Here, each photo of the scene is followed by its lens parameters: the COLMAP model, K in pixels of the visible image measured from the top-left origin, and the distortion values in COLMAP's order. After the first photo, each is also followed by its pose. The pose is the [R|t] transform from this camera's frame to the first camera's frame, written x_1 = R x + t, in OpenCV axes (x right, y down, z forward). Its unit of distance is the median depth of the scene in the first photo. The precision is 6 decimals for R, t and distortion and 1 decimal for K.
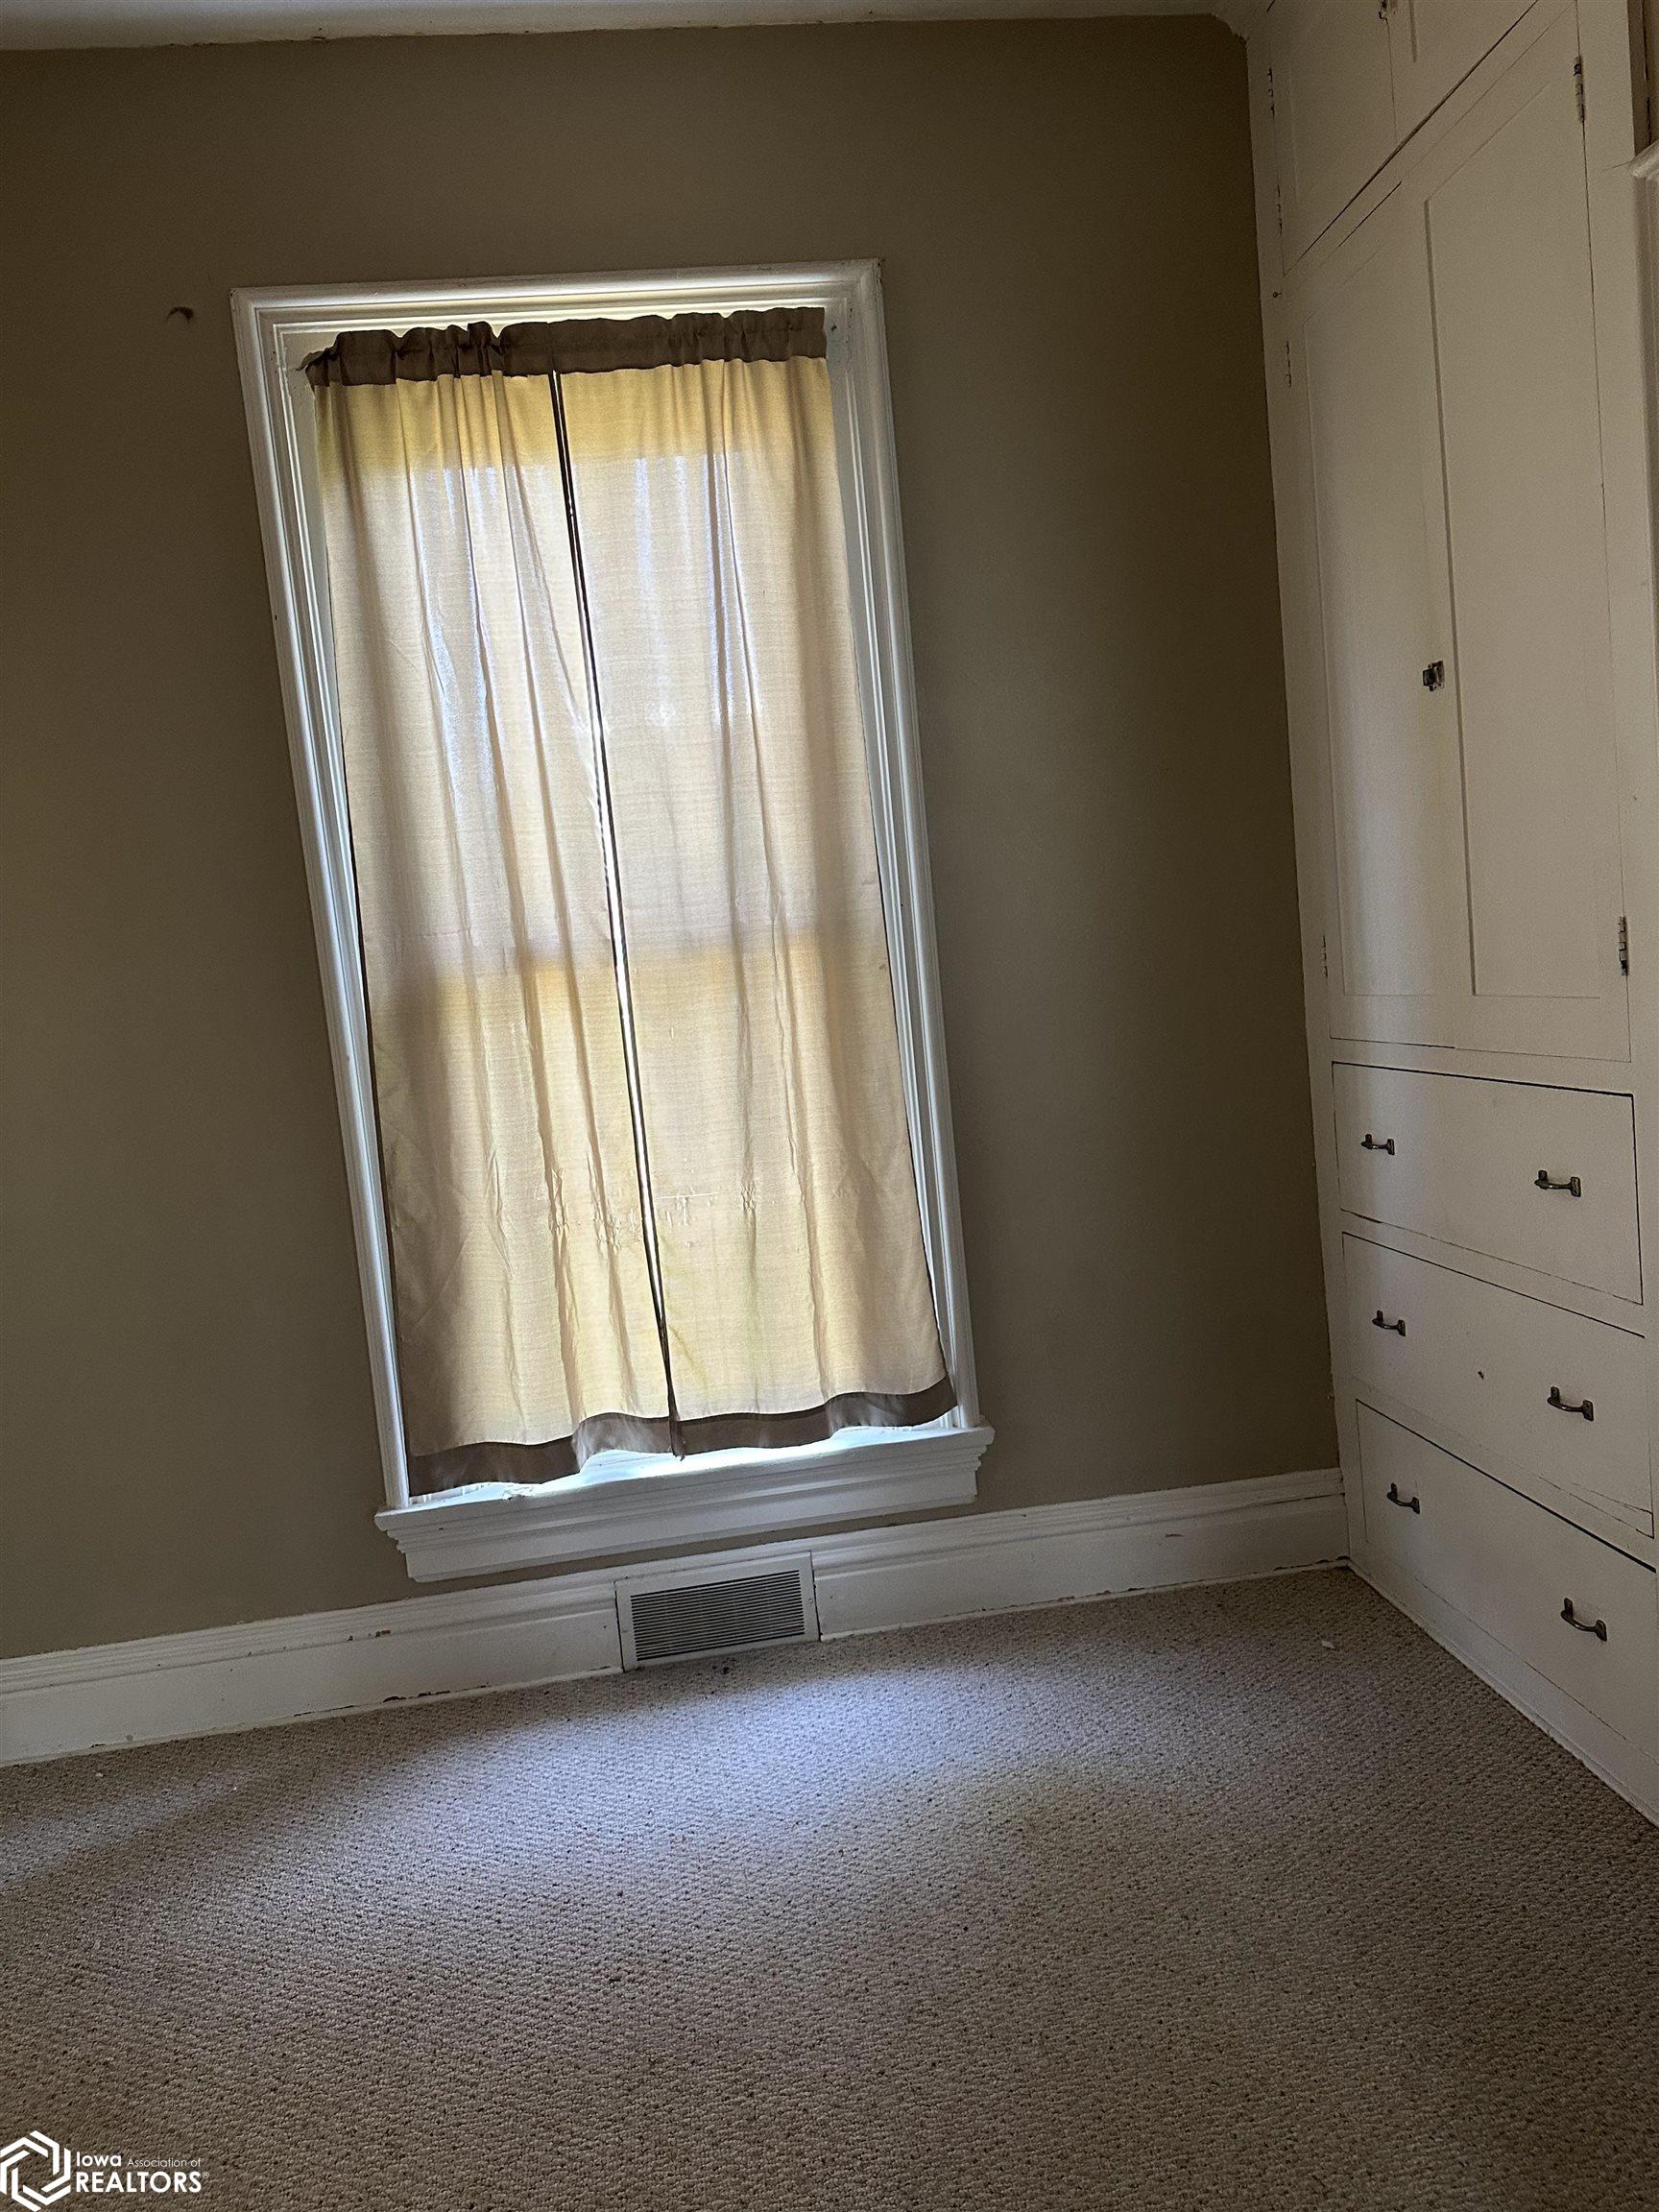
lens RADIAL K [[1580.5, 0, 823.0], [0, 1580.5, 1097.1], [0, 0, 1]] dist [0.087254, -0.098428]
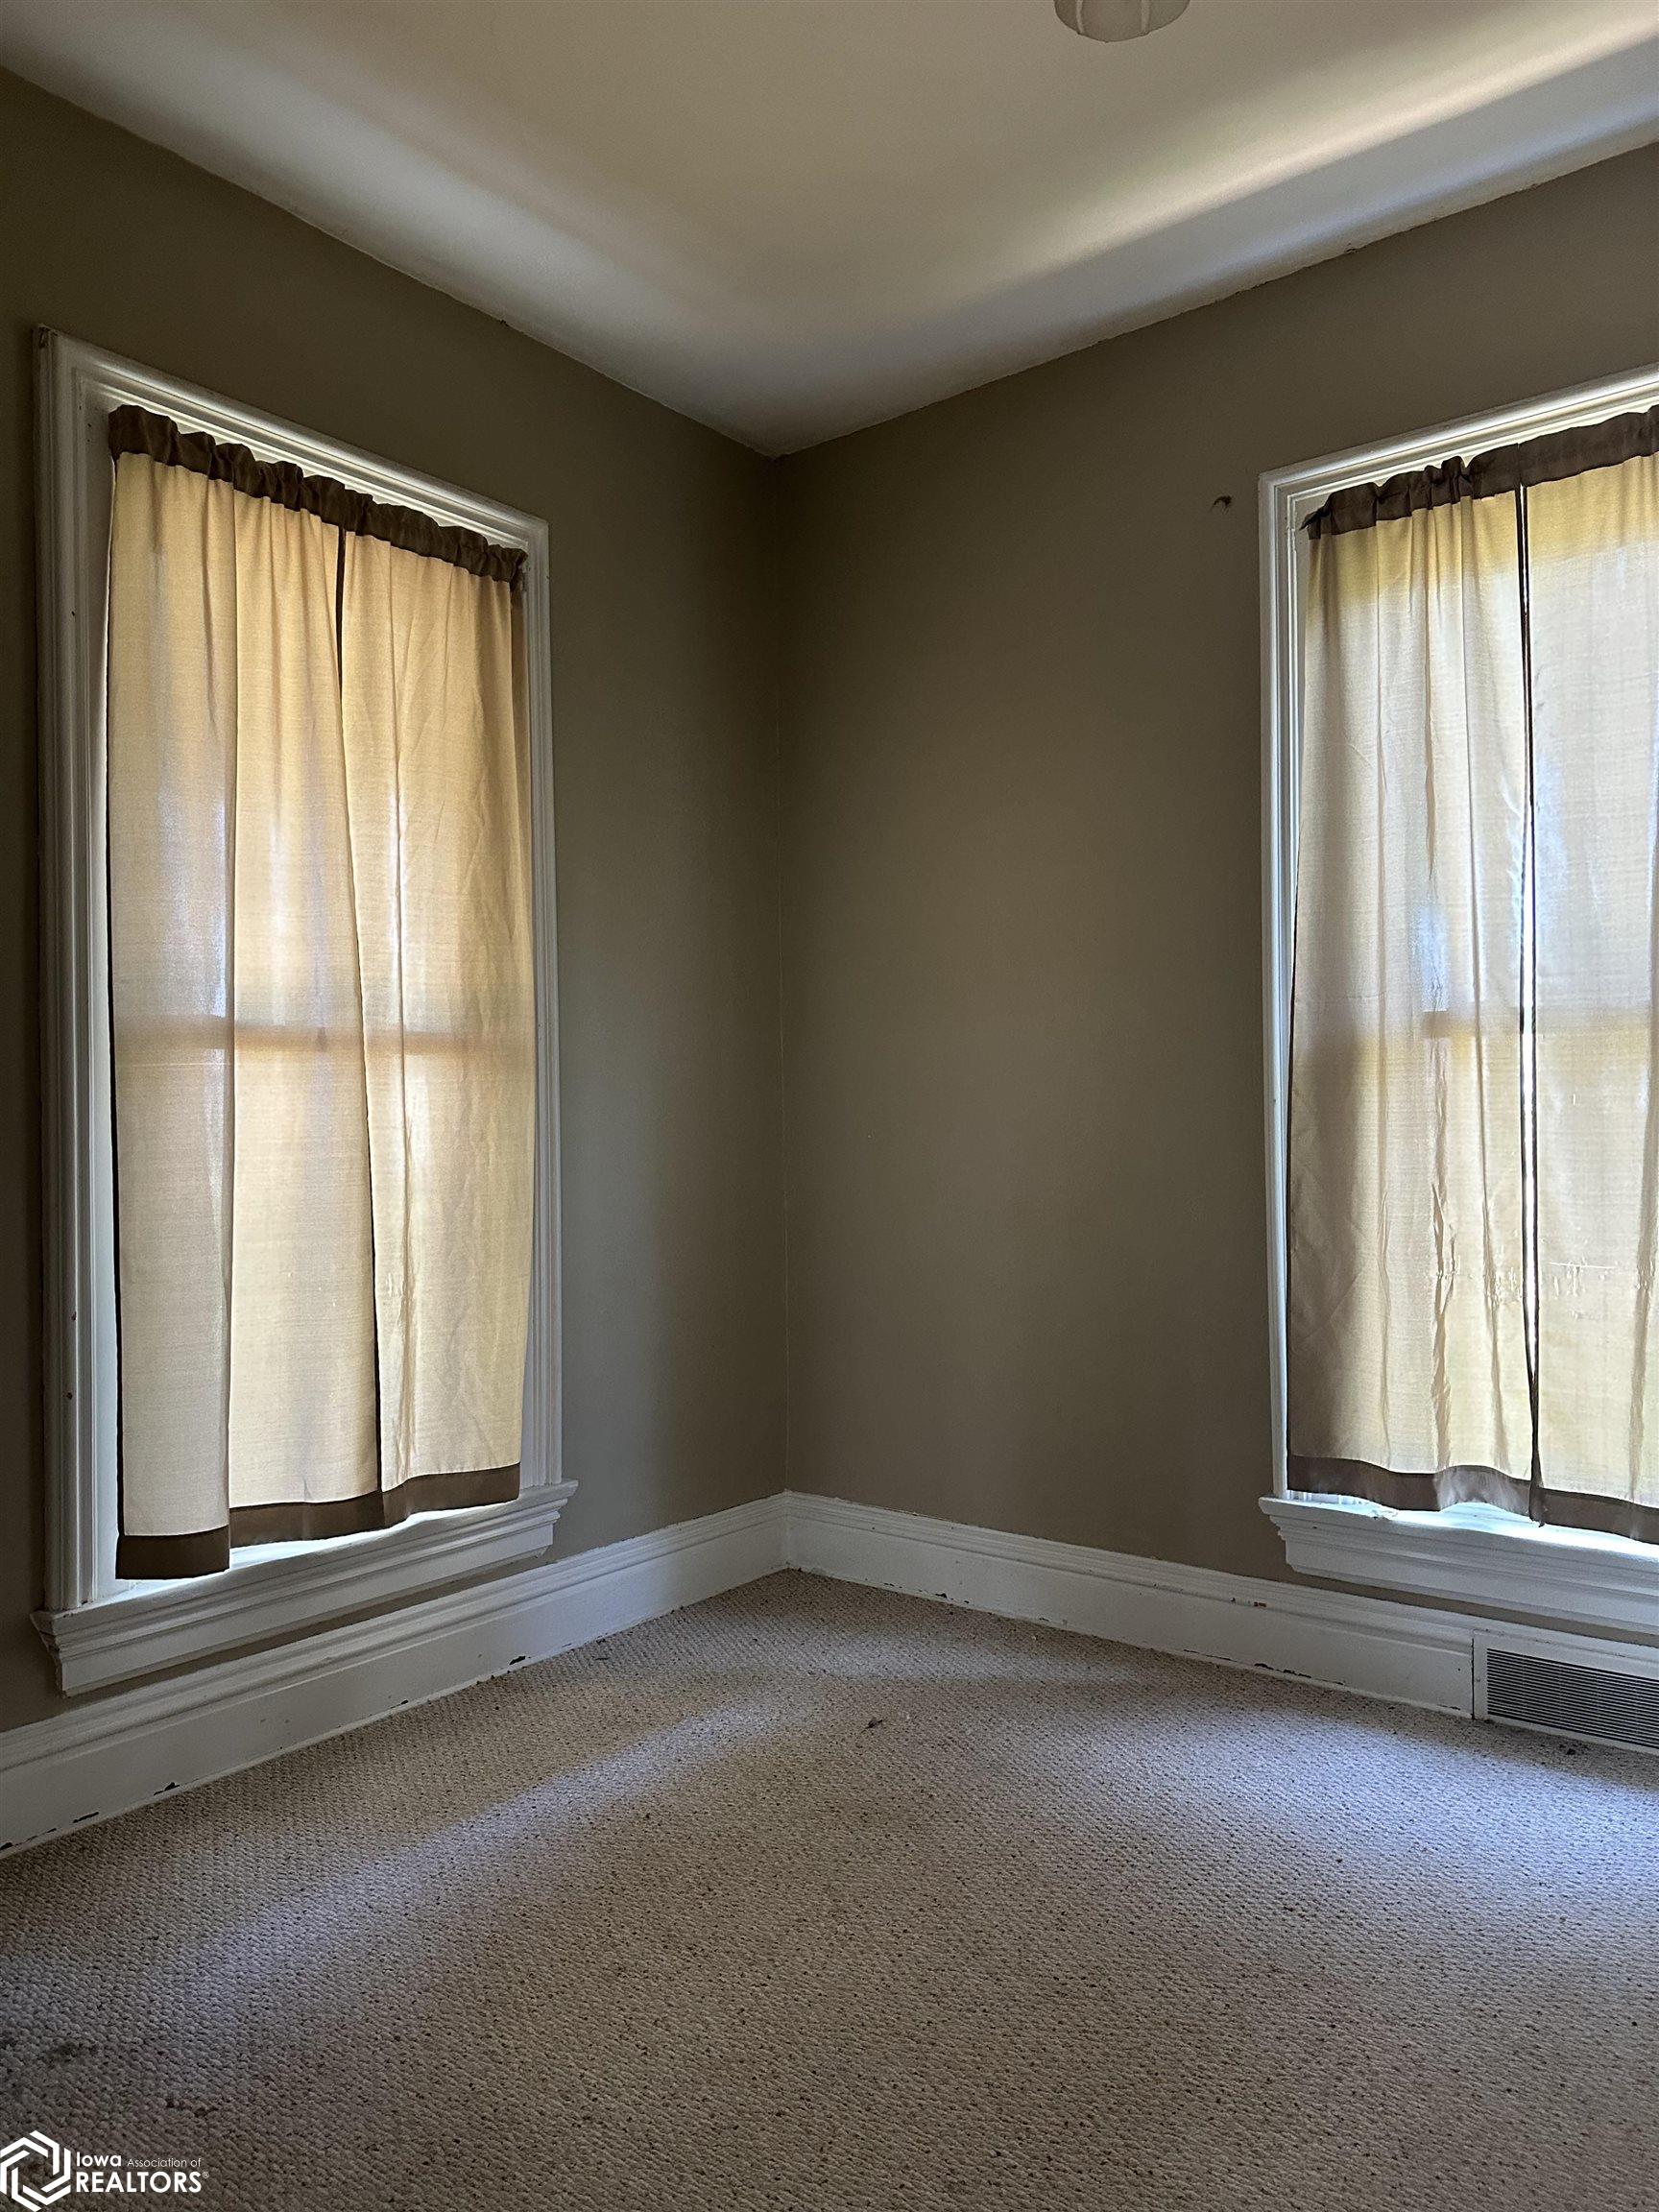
lens RADIAL K [[1580.5, 0, 833.7], [0, 1580.5, 1098.7], [0, 0, 1]] dist [0.087254, -0.098428]
pose [[0.709298, 0.079364, -0.700427, 0.289898], [-0.117212, 0.993088, -0.006171, 0.019009], [0.695096, 0.086475, 0.713698, -0.060560]]
